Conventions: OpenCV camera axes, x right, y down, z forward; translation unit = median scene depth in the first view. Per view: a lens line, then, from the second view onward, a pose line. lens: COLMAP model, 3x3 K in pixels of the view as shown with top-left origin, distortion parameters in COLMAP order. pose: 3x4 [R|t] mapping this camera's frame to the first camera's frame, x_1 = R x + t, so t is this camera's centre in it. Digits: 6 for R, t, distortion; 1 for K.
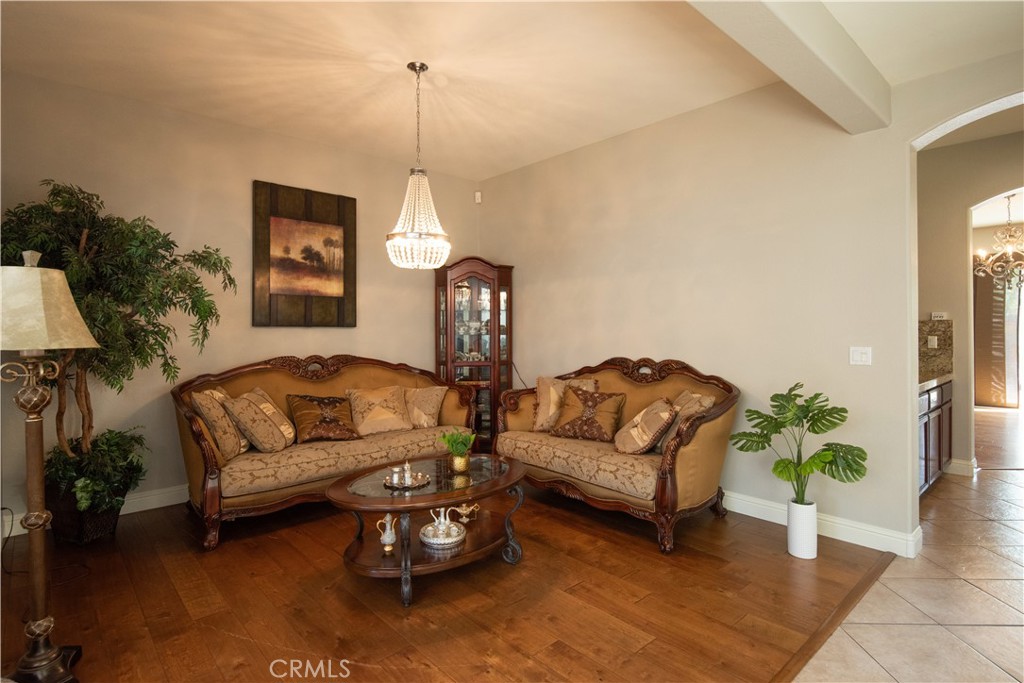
lens RADIAL K [[513.6, 0, 499.3], [0, 513.6, 327.4], [0, 0, 1]] dist [-0.001202, -0.000943]
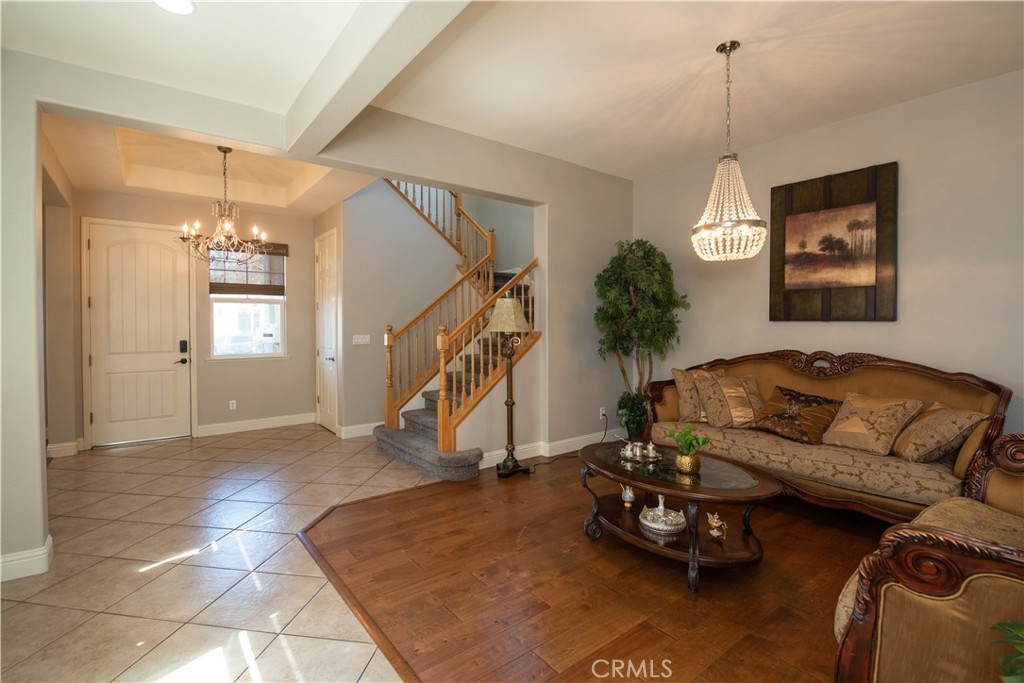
lens RADIAL K [[462.6, 0, 494.5], [0, 462.6, 331.7], [0, 0, 1]] dist [-0.001572, -0.010266]
pose [[-0.077562, 0.019065, -0.996805, 0.588747], [0.003162, 0.999817, 0.018876, 0.000455], [0.996983, -0.001687, -0.077608, 0.512424]]
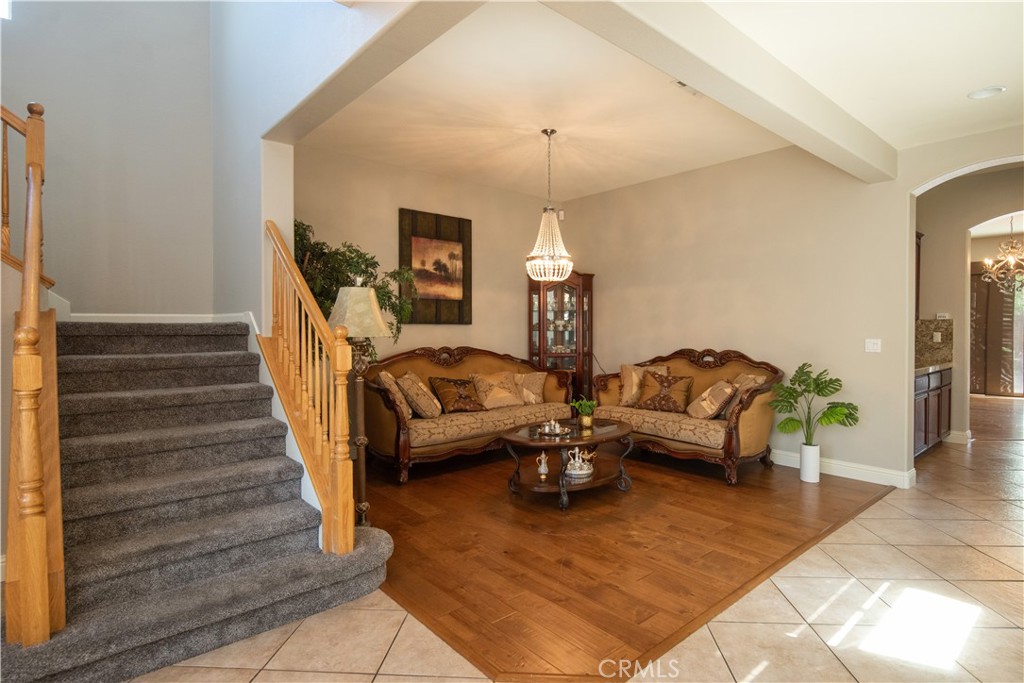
lens RADIAL K [[522.6, 0, 529.3], [0, 522.6, 335.0], [0, 0, 1]] dist [0.002584, 0.000208]
pose [[0.999993, 0.001560, 0.003357, -0.173319], [-0.001621, 0.999832, 0.018259, 0.001974], [-0.003328, -0.018265, 0.999828, -0.310206]]
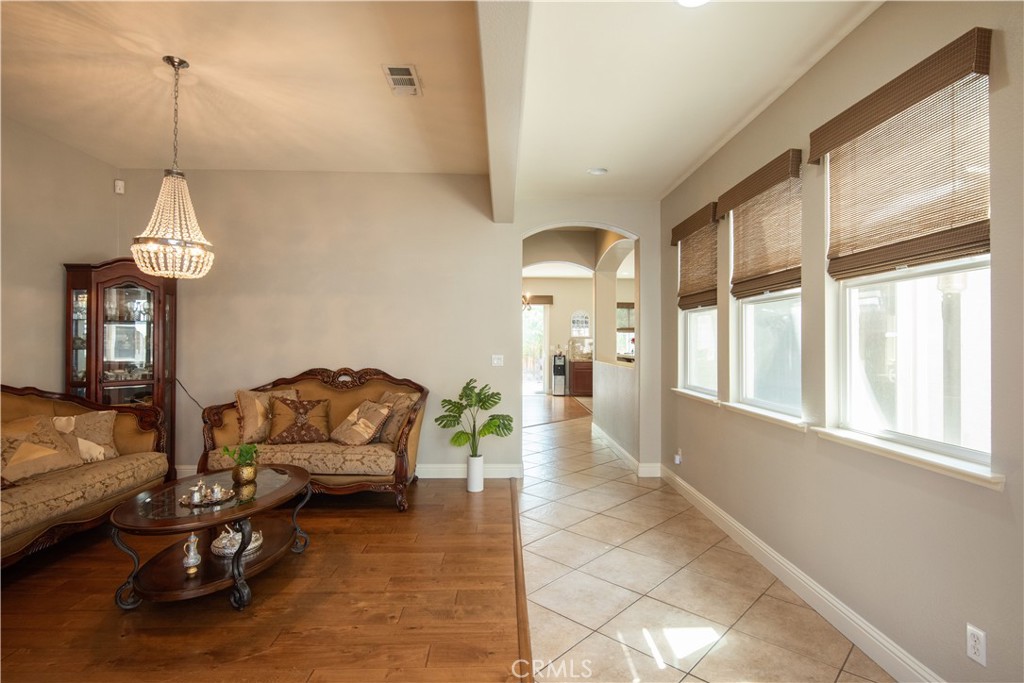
lens RADIAL K [[503.7, 0, 513.8], [0, 503.7, 337.2], [0, 0, 1]] dist [-0.002420, -0.001013]
pose [[0.645889, 0.012384, 0.763331, -0.366339], [-0.005629, 0.999918, -0.011459, 0.000106], [-0.763411, 0.003105, 0.645906, -0.047151]]
